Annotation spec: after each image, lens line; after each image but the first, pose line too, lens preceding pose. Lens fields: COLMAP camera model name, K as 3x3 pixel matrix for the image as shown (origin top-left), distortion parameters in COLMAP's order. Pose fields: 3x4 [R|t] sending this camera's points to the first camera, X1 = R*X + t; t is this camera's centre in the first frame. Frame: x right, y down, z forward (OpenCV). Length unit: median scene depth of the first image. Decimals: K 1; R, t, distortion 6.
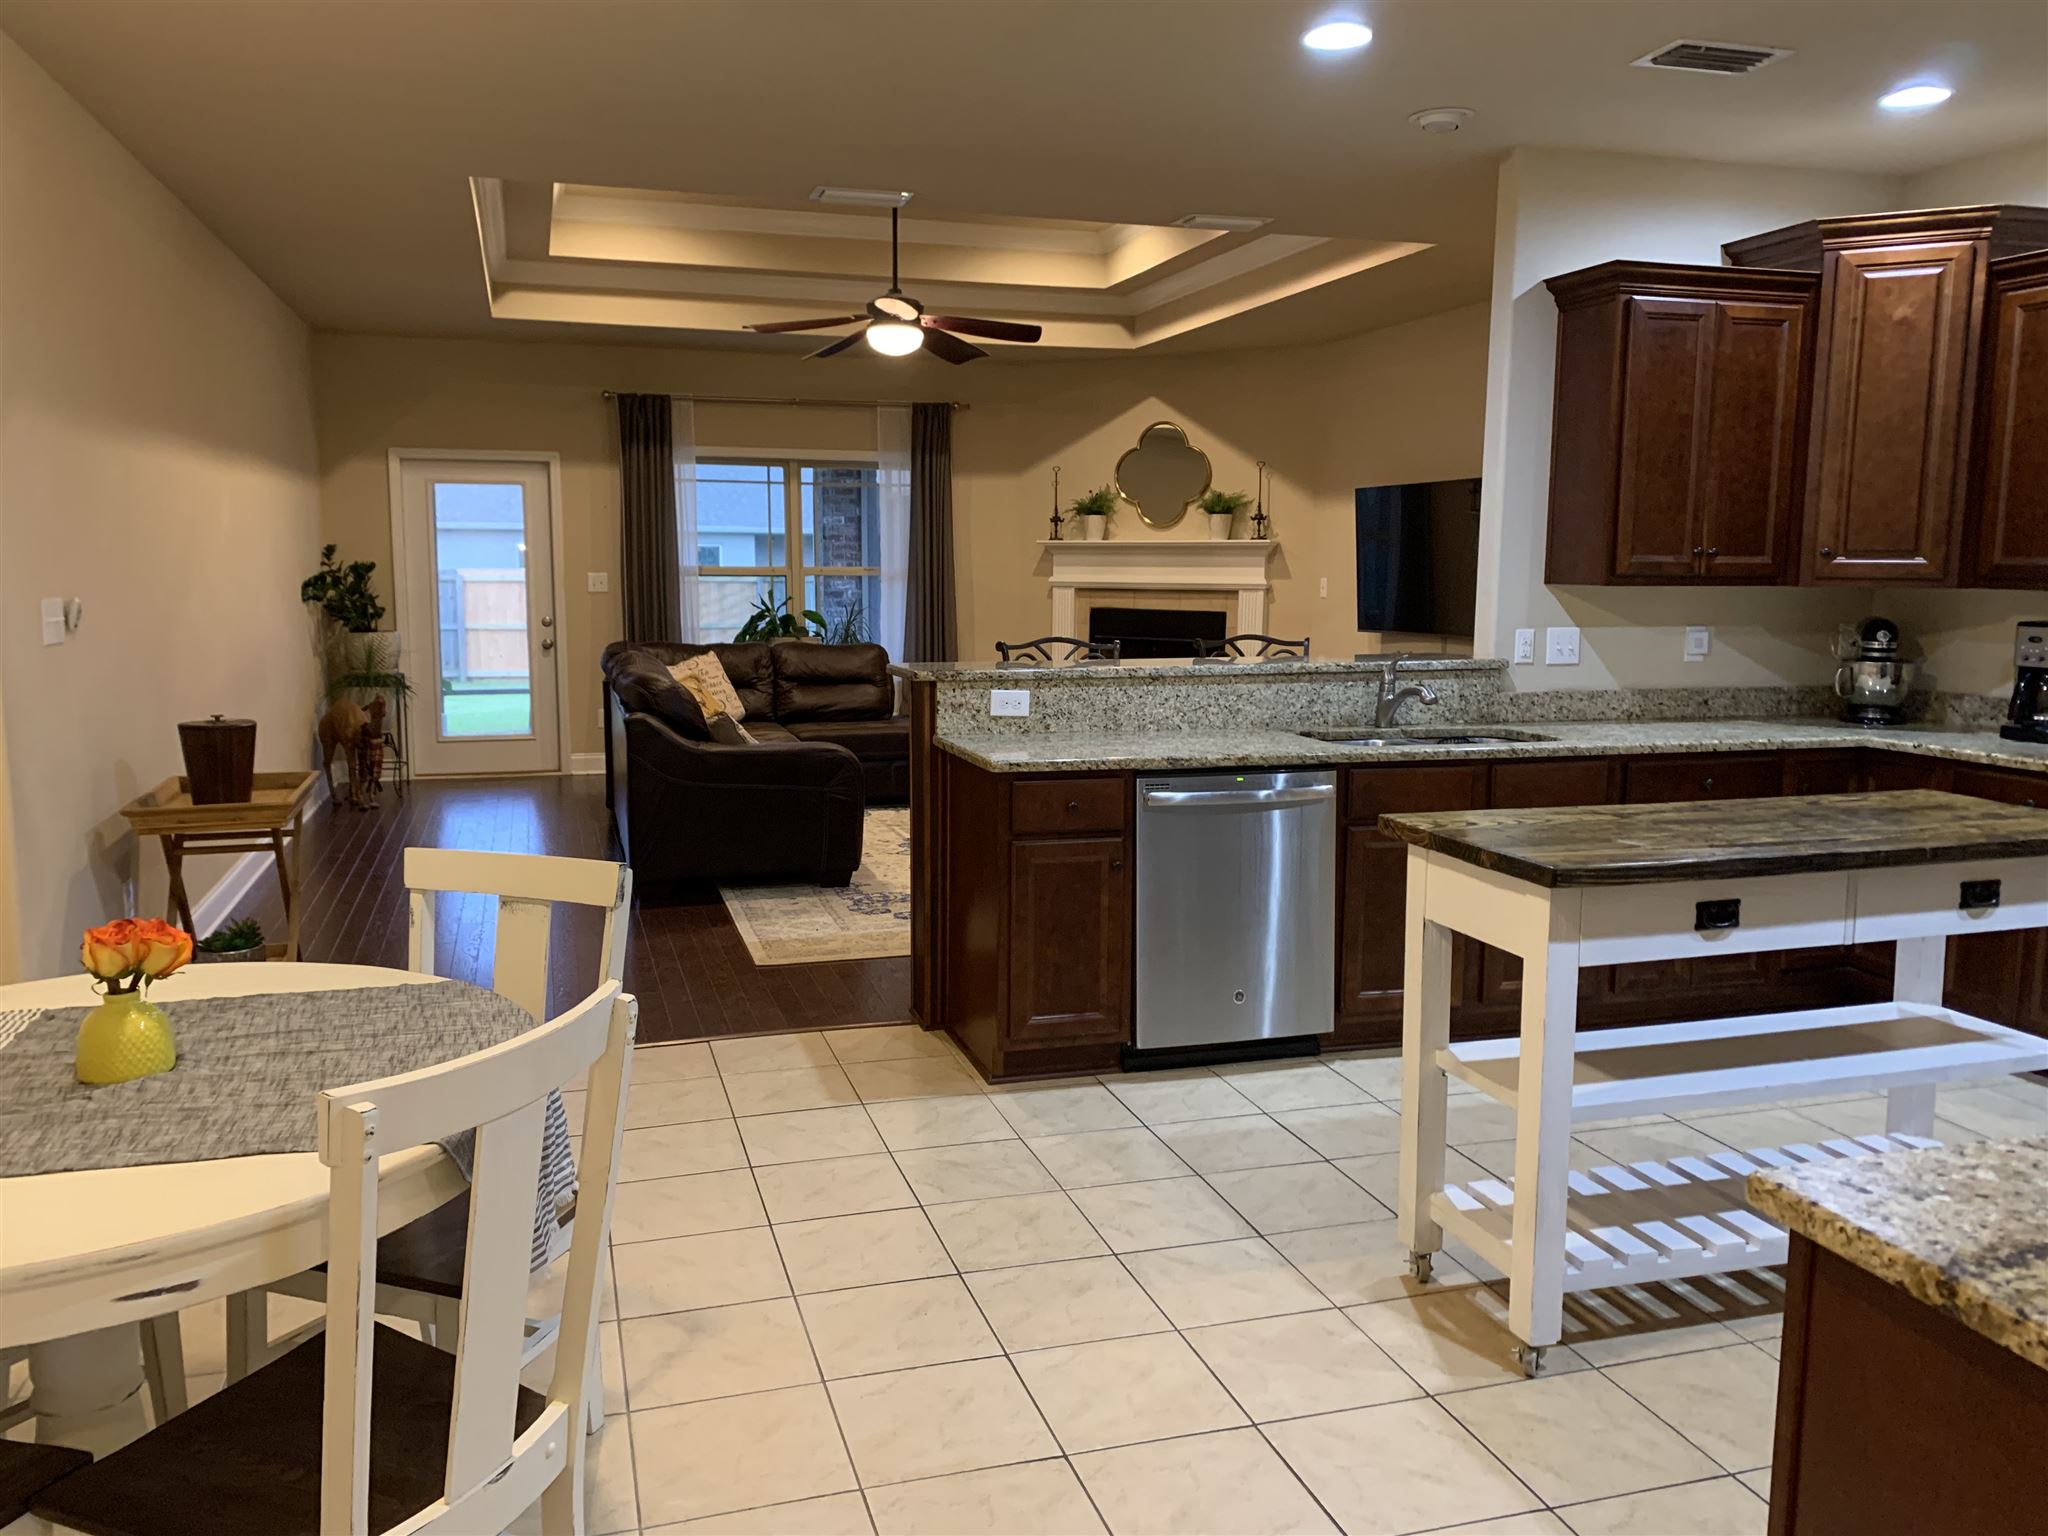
lens RADIAL K [[1557.2, 0, 1007.1], [0, 1557.2, 765.7], [0, 0, 1]] dist [0.056462, -0.077523]
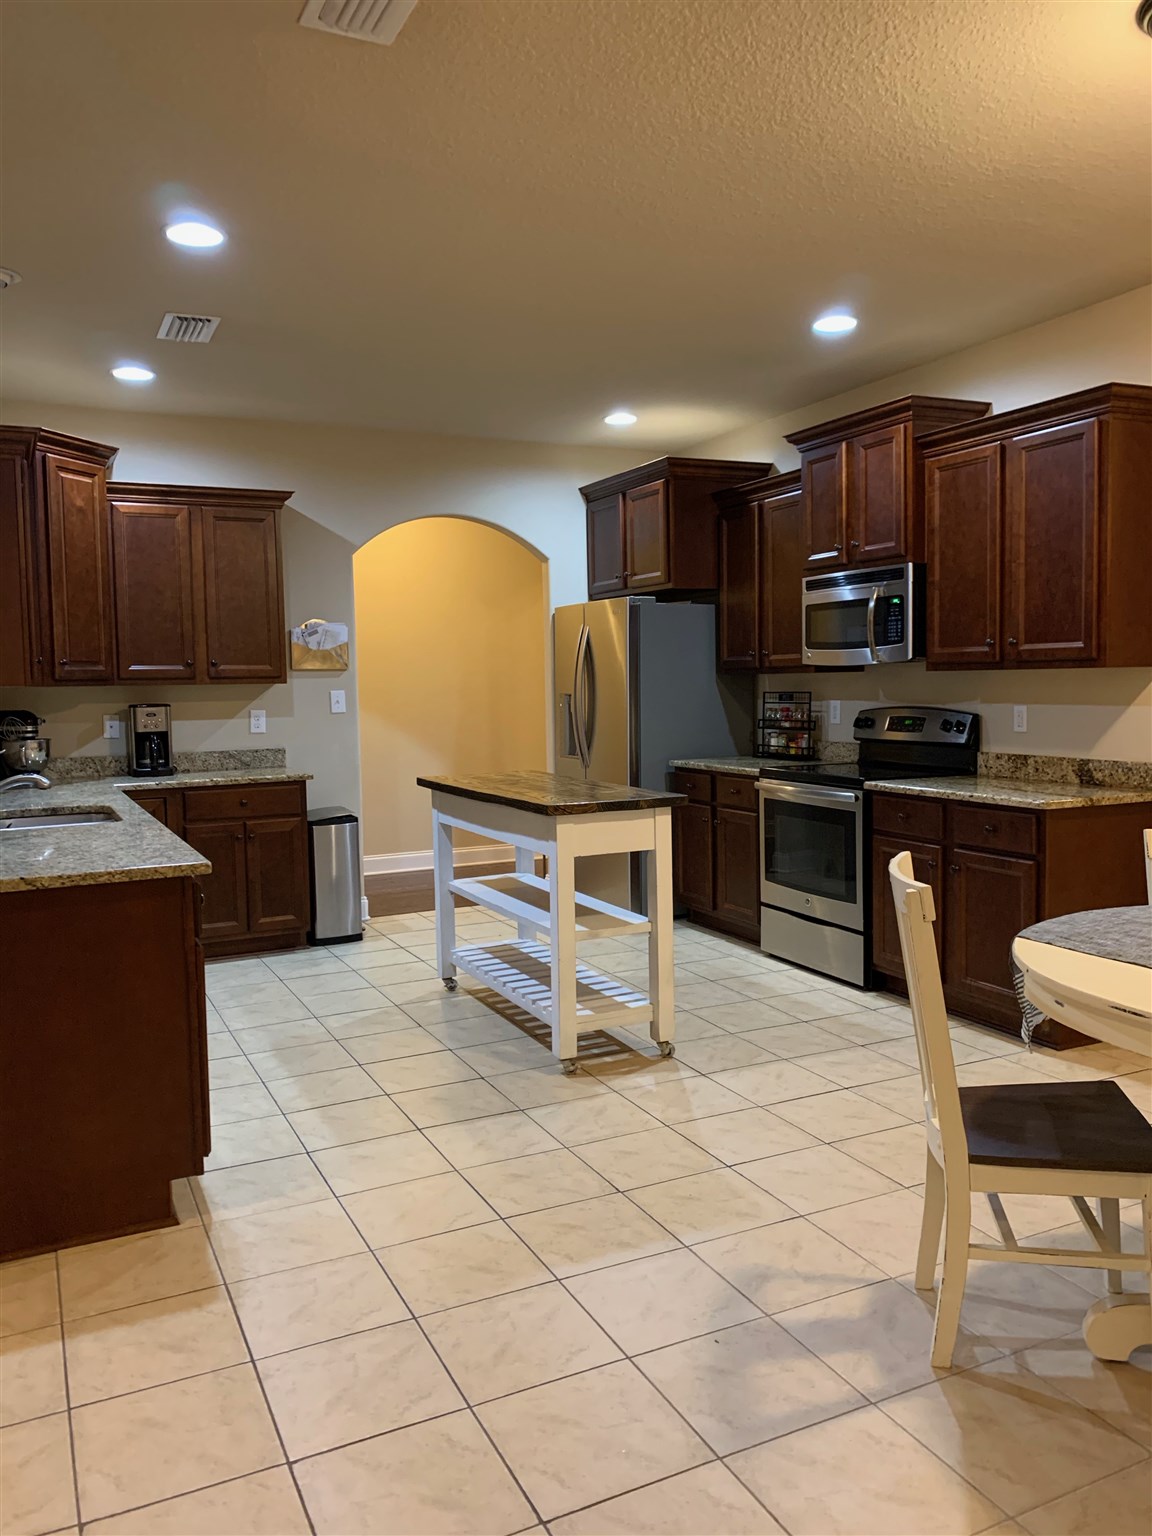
lens RADIAL K [[1167.9, 0, 583.1], [0, 1167.9, 769.3], [0, 0, 1]] dist [0.056462, -0.077523]
pose [[-0.159313, -0.082331, 0.983789, -0.625218], [0.149798, 0.982962, 0.106520, -0.085401], [-0.975797, 0.164339, -0.144266, 0.725259]]
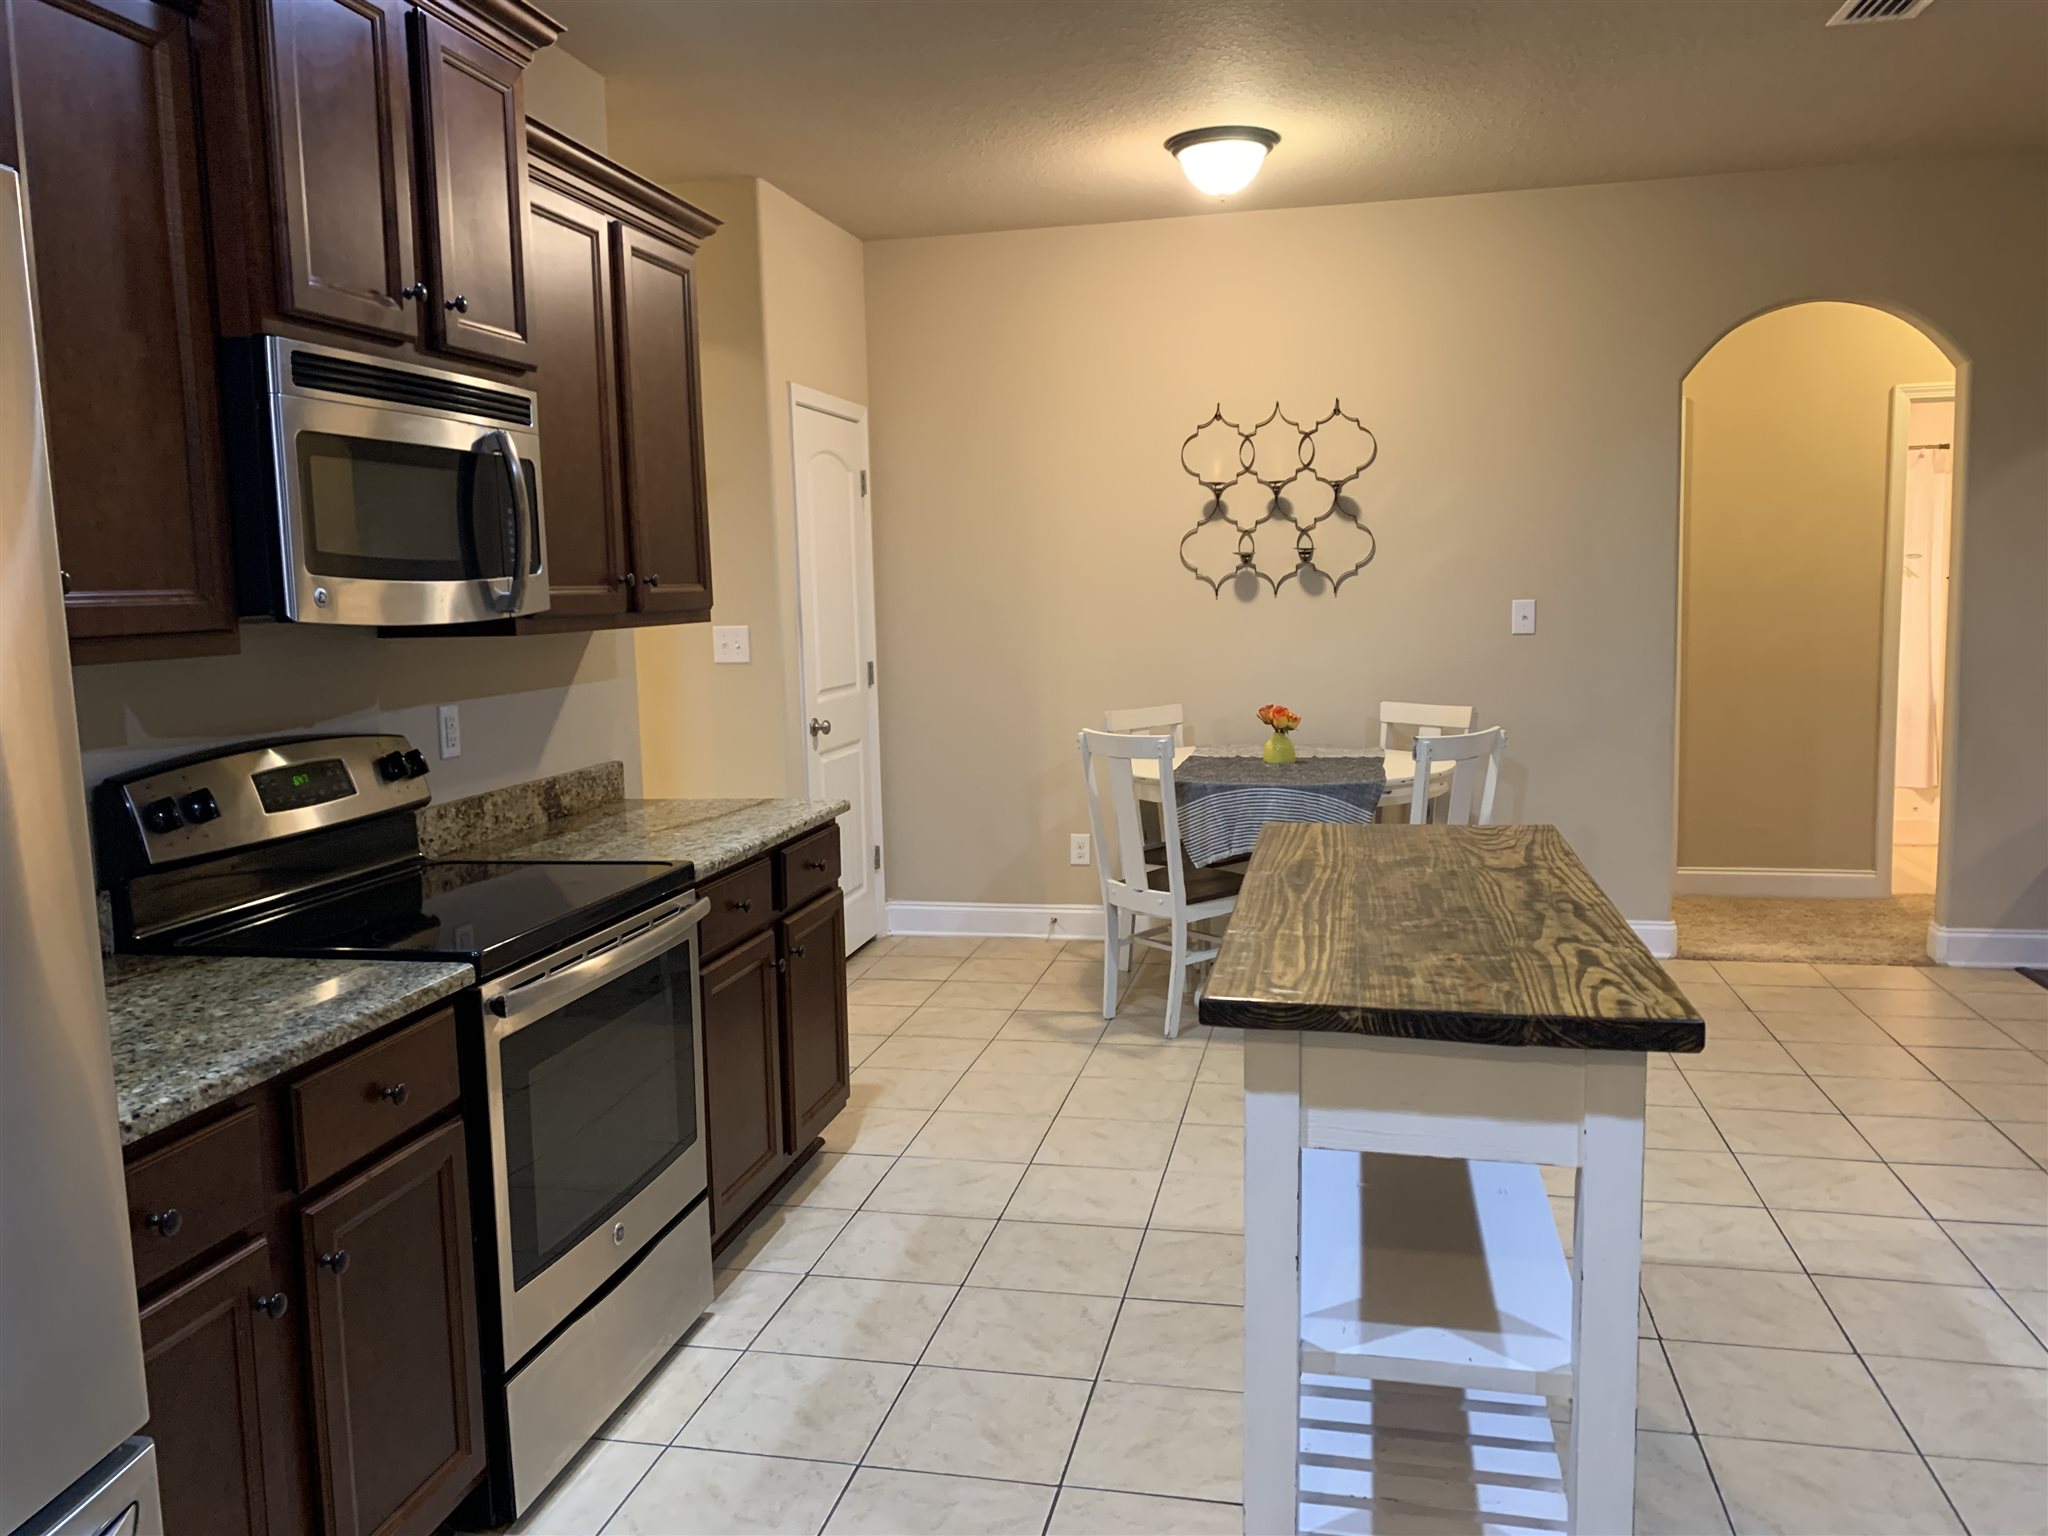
lens RADIAL K [[1557.2, 0, 1018.0], [0, 1557.2, 765.5], [0, 0, 1]] dist [0.056462, -0.077523]
pose [[-0.489324, 0.109399, -0.865213, 0.792455], [-0.091376, 0.980209, 0.175617, -0.092411], [0.867302, 0.164993, -0.469643, 0.744094]]
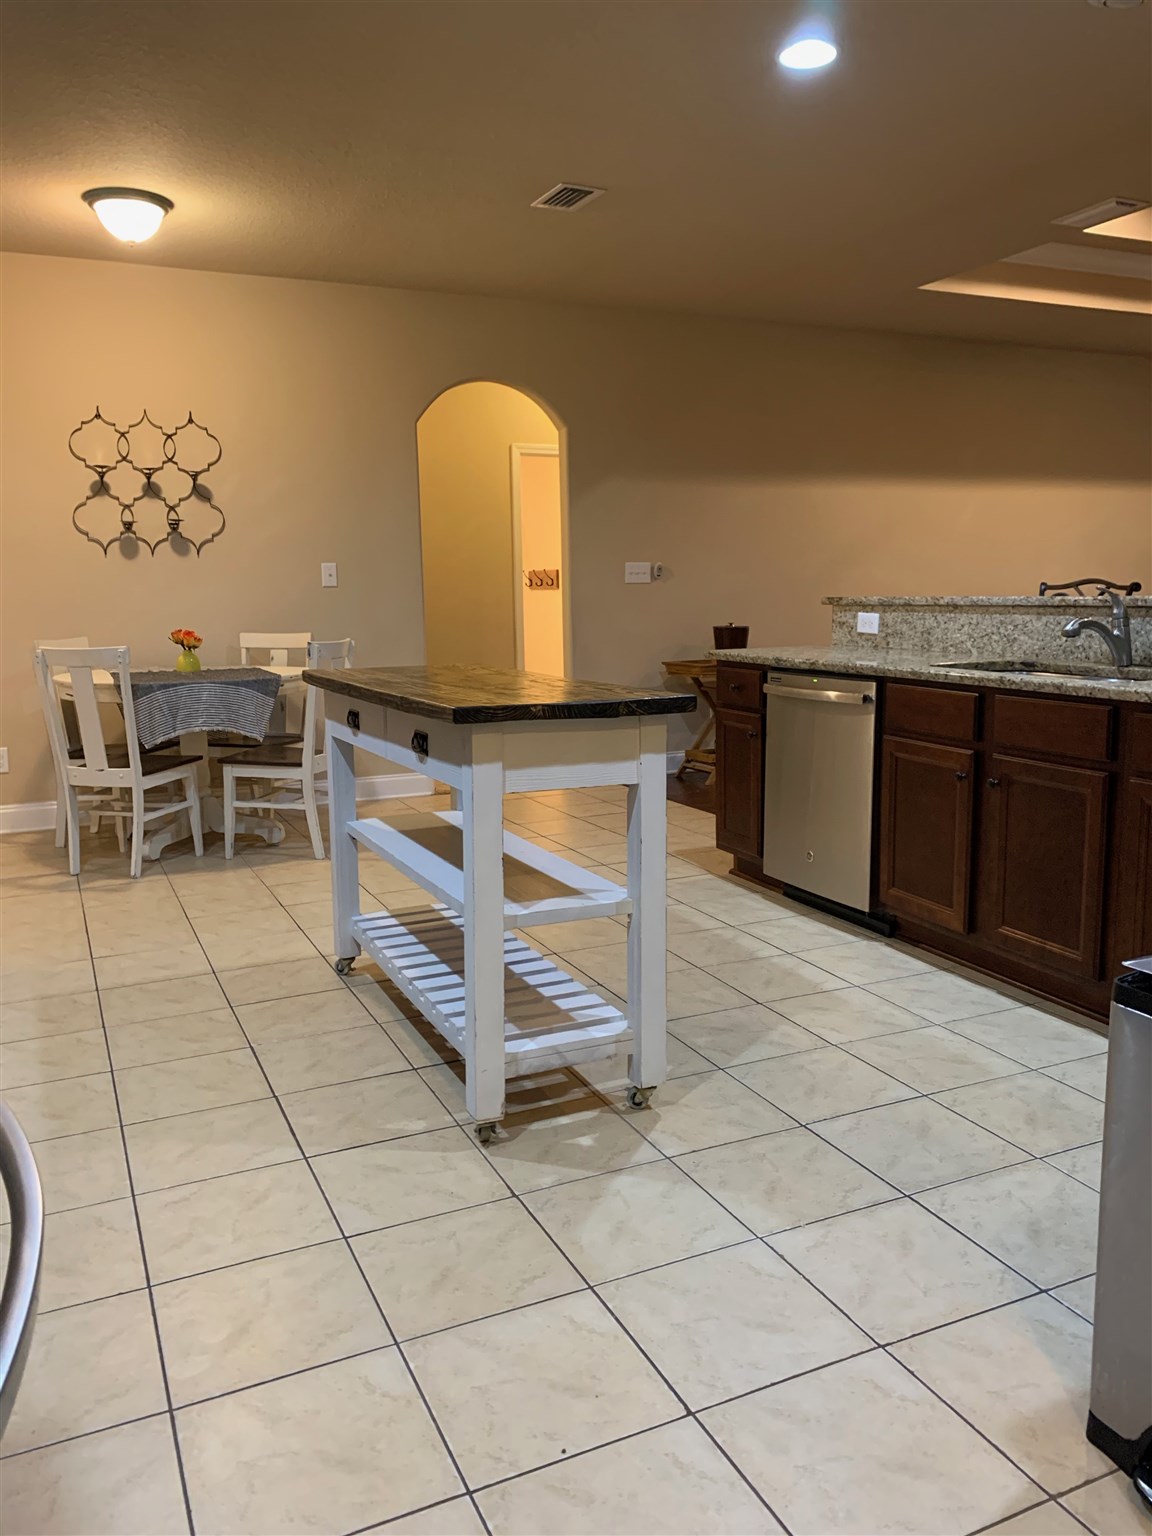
lens RADIAL K [[1167.9, 0, 577.7], [0, 1167.9, 765.6], [0, 0, 1]] dist [0.056462, -0.077523]
pose [[0.141730, 0.141328, -0.979765, 0.921241], [-0.114343, 0.985468, 0.125610, -0.017439], [0.983279, 0.094226, 0.155830, 0.593796]]
